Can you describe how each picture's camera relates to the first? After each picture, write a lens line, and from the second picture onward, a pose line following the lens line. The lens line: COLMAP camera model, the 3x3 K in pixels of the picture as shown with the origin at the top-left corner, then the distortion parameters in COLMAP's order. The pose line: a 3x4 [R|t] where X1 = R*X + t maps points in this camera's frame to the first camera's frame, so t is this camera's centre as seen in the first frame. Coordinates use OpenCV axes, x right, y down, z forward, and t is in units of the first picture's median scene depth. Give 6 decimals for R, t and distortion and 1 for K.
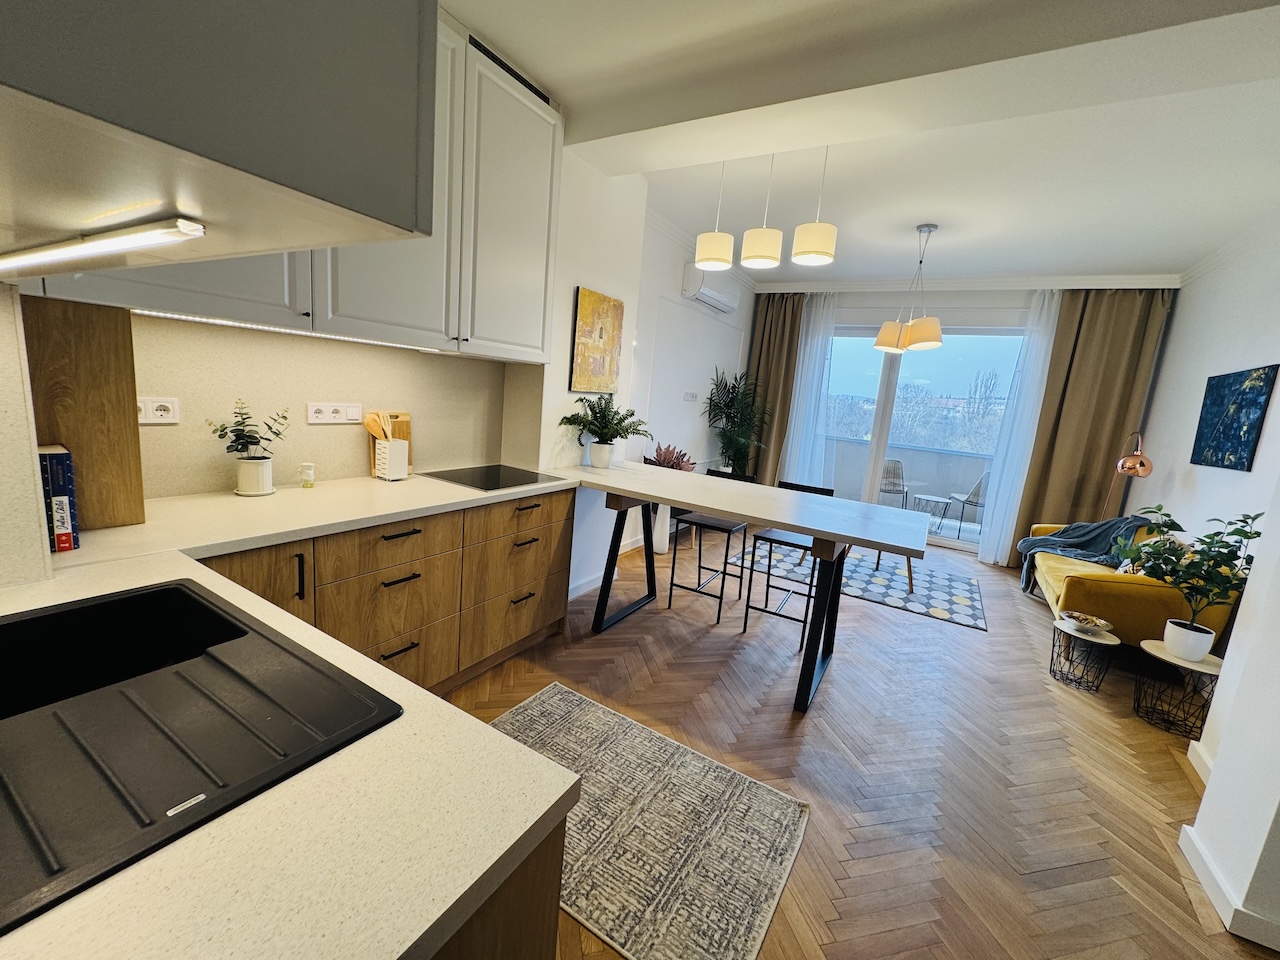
lens RADIAL K [[507.0, 0, 639.7], [0, 507.0, 477.7], [0, 0, 1]] dist [-0.002788, -0.000342]
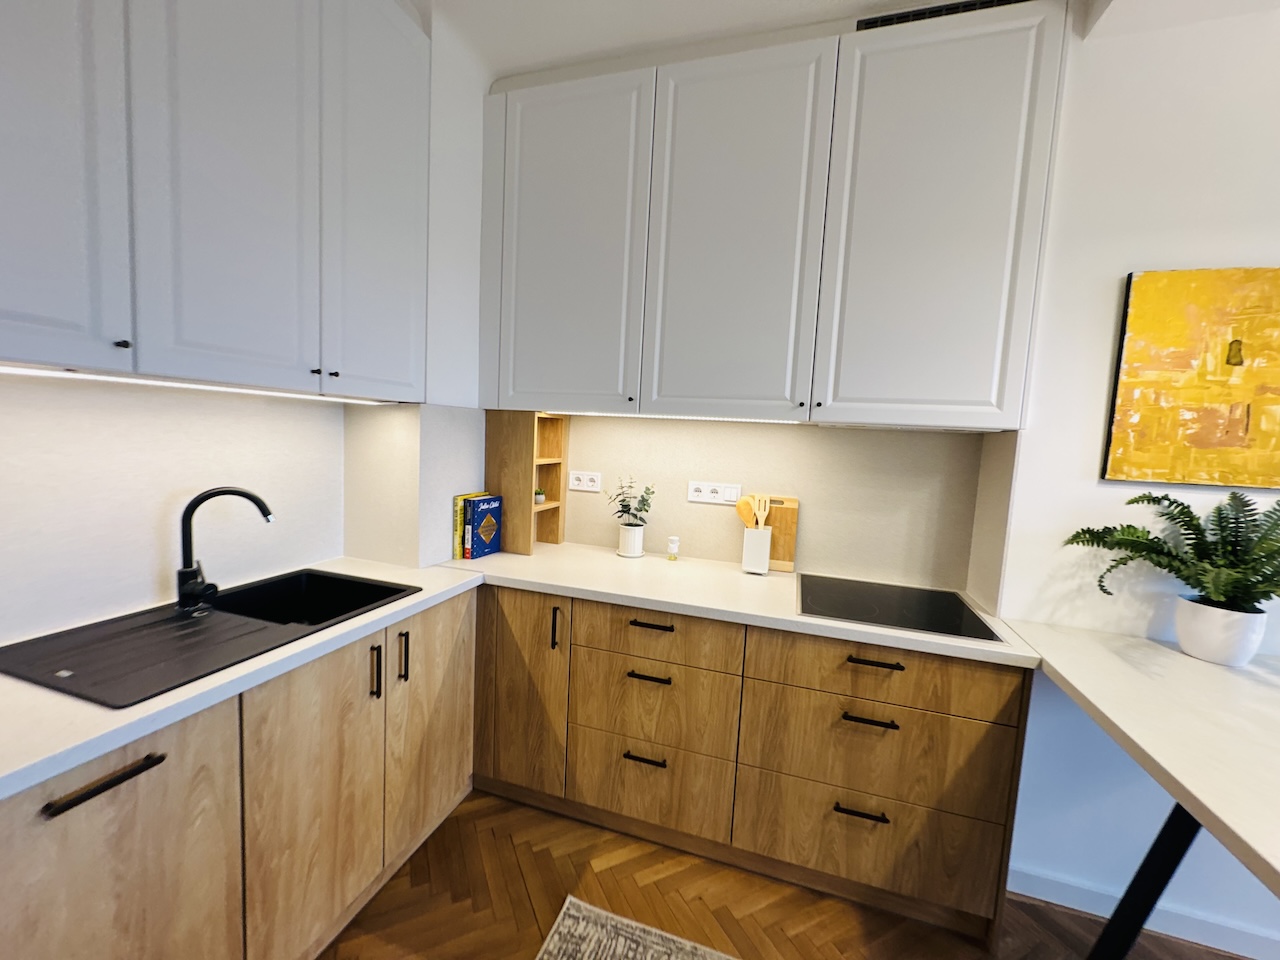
lens RADIAL K [[507.0, 0, 639.7], [0, 507.0, 477.7], [0, 0, 1]] dist [-0.002788, -0.000342]
pose [[0.235590, 0.007717, -0.971822, 0.302985], [-0.194784, 0.980053, -0.039437, -0.080586], [0.952133, 0.198586, 0.232394, 0.563555]]
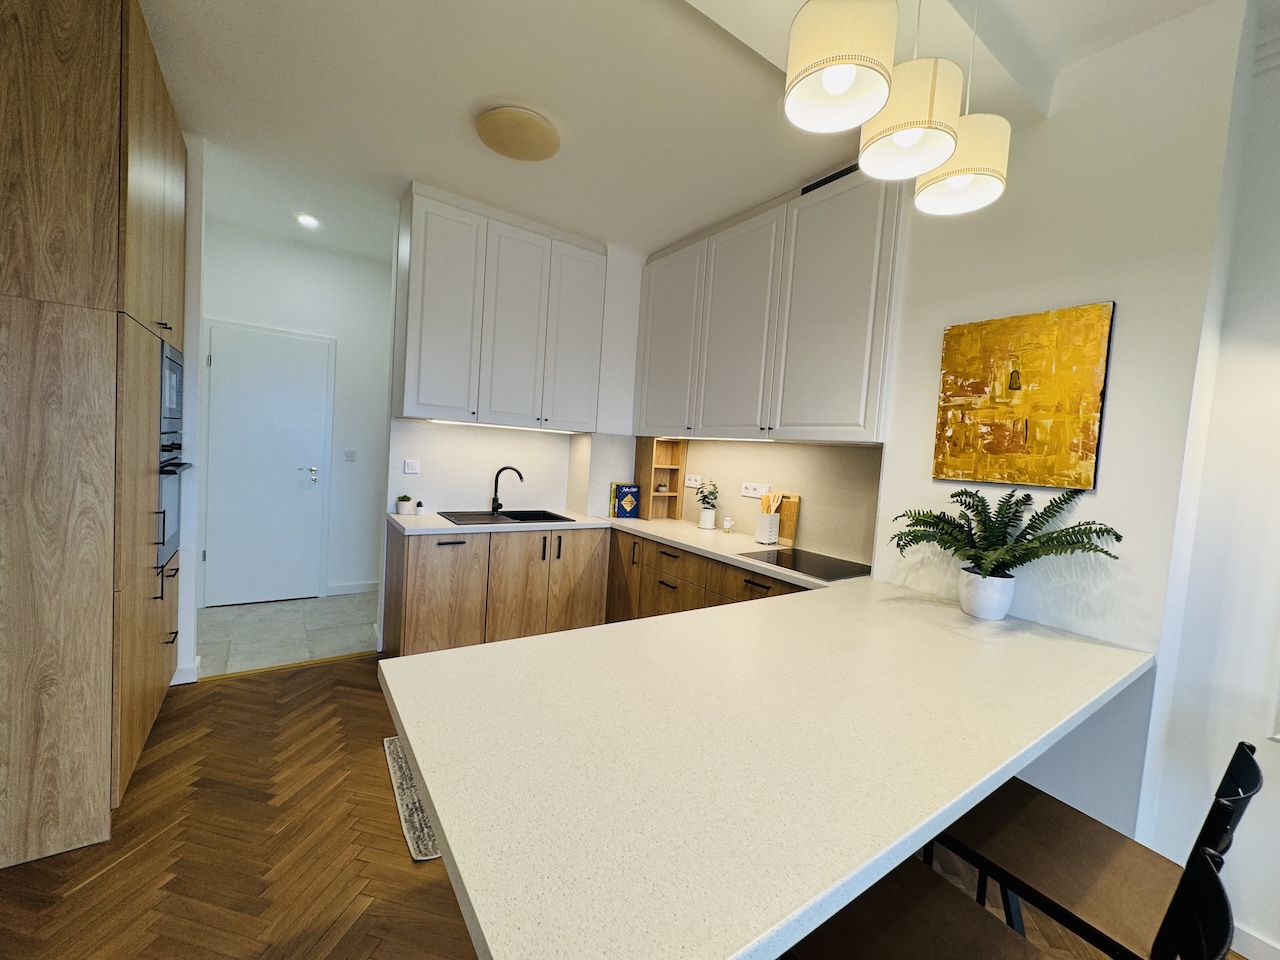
lens RADIAL K [[507.0, 0, 639.7], [0, 507.0, 477.7], [0, 0, 1]] dist [-0.002788, -0.000342]
pose [[-0.403233, -0.067158, -0.912630, 0.798761], [-0.257755, 0.965259, 0.042855, -0.126614], [0.878046, 0.252516, -0.406534, 1.173391]]
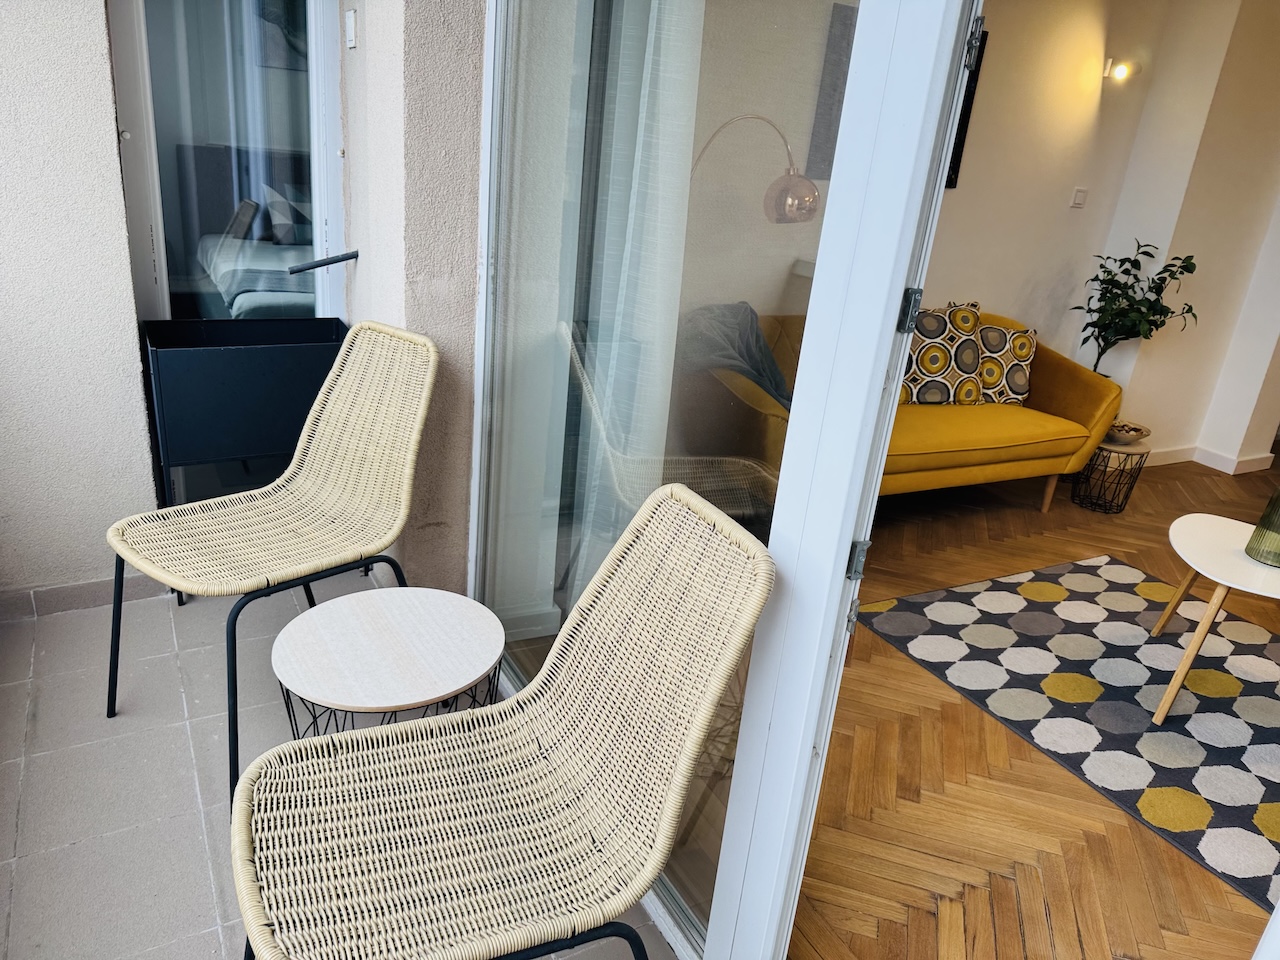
lens RADIAL K [[906.1, 0, 640.0], [0, 906.1, 480.0], [0, 0, 1]] dist [-0.008599, -0.002835]
pose [[-0.846867, -0.338228, 0.410387, 1.078737], [-0.086878, 0.849311, 0.520695, -0.358567], [-0.524660, 0.405306, -0.748638, 2.895528]]
